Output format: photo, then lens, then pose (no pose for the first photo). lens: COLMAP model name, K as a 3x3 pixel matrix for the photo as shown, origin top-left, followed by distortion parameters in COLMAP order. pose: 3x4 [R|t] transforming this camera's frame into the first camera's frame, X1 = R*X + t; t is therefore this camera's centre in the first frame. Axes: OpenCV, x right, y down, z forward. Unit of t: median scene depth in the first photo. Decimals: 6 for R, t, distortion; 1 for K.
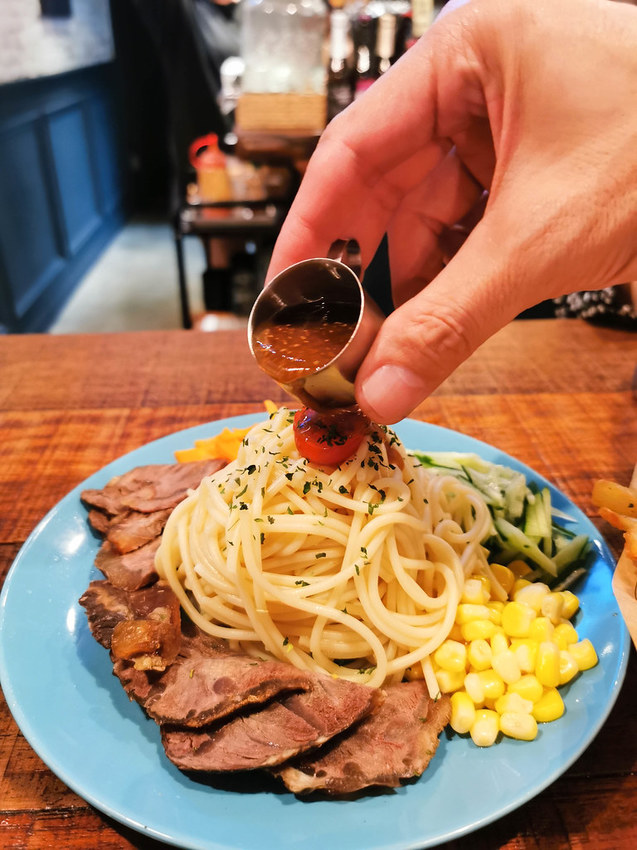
lens RADIAL K [[667.9, 0, 318.5], [0, 667.9, 425.0], [0, 0, 1]] dist [0.008933, 0.002961]
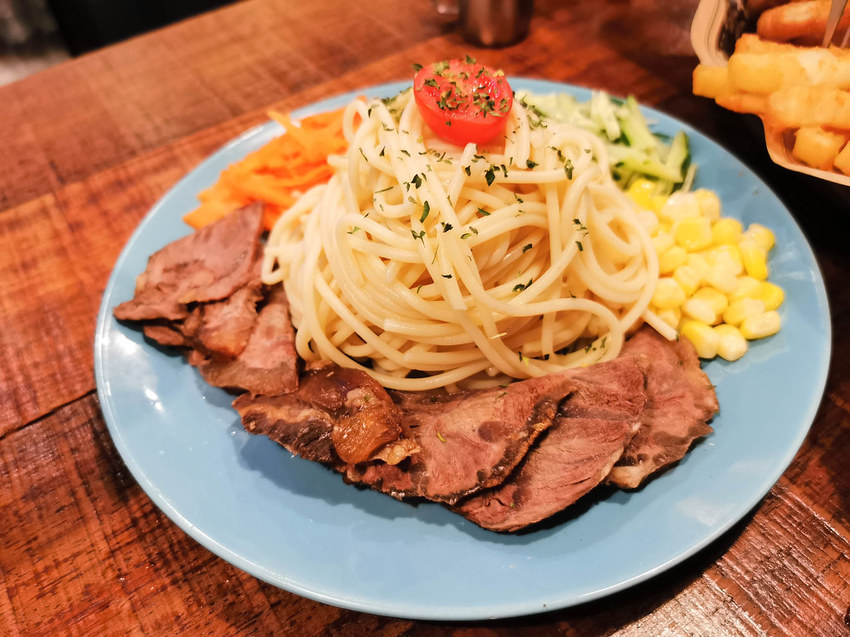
lens RADIAL K [[703.9, 0, 409.8], [0, 703.9, 305.7], [0, 0, 1]] dist [-0.047159, -0.001289]
pose [[0.864431, -0.414085, 0.285119, -0.400233], [0.318503, 0.889845, 0.326696, -0.072975], [-0.388992, -0.191595, 0.901097, 0.254534]]
